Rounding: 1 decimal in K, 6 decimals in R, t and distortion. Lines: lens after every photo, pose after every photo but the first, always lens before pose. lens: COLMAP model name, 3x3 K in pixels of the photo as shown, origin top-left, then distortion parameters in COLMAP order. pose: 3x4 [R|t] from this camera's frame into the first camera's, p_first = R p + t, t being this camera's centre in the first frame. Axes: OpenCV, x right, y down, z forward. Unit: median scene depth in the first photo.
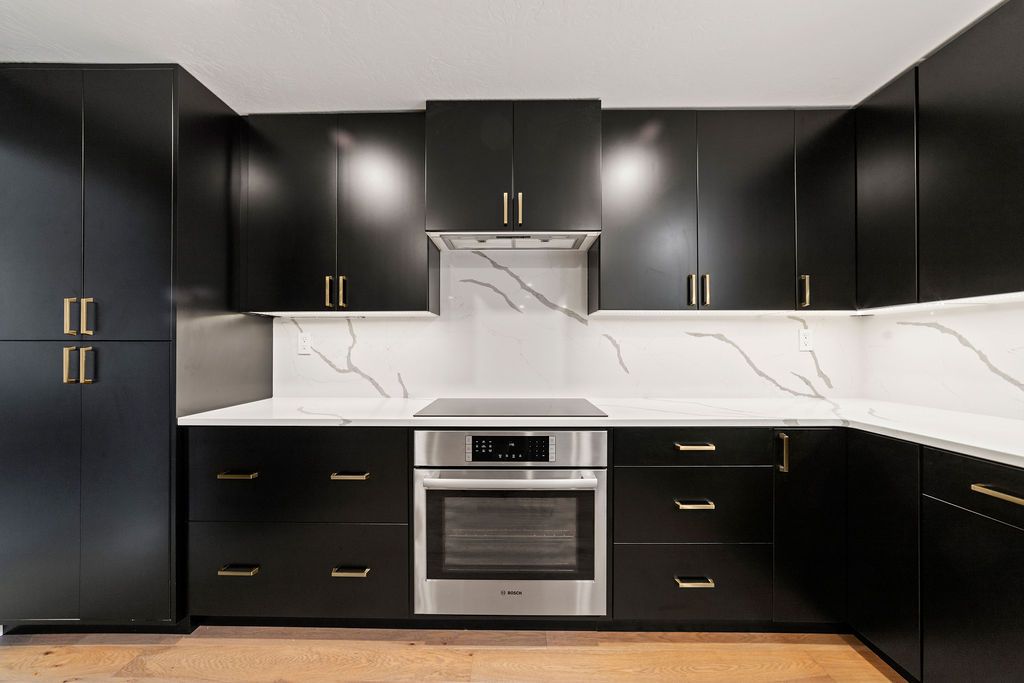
lens RADIAL K [[394.3, 0, 508.7], [0, 394.3, 341.9], [0, 0, 1]] dist [-0.019474, 0.006906]
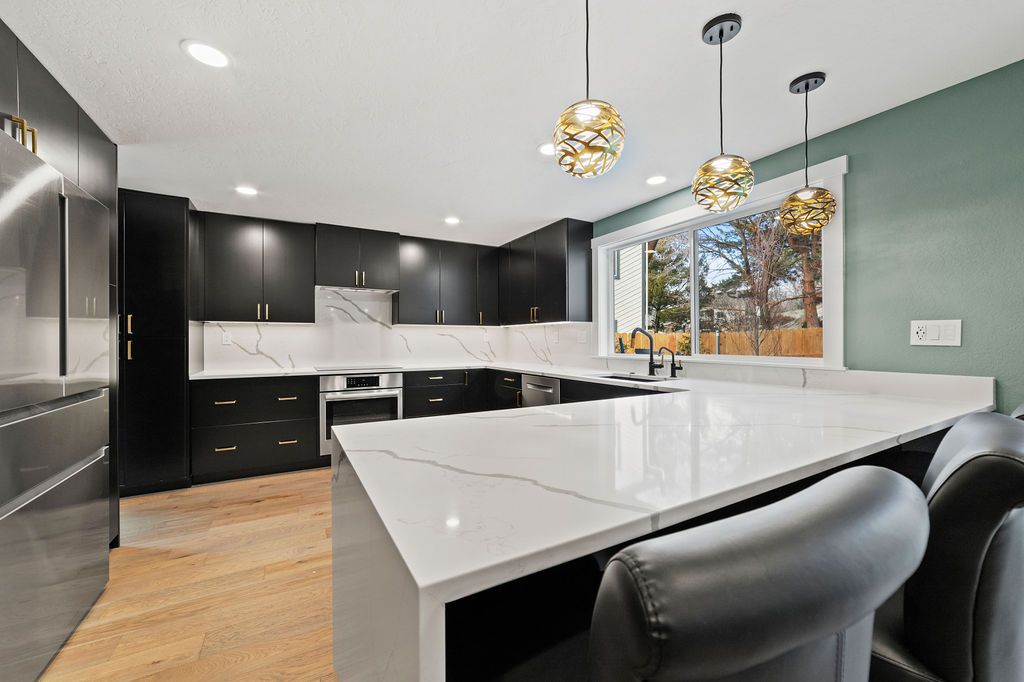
lens RADIAL K [[394.3, 0, 508.7], [0, 394.3, 341.4], [0, 0, 1]] dist [-0.019474, 0.006906]
pose [[0.860923, -0.001557, 0.508733, -0.376721], [-0.005618, 0.999905, 0.012568, -0.013344], [-0.508705, -0.013678, 0.860832, -1.277593]]
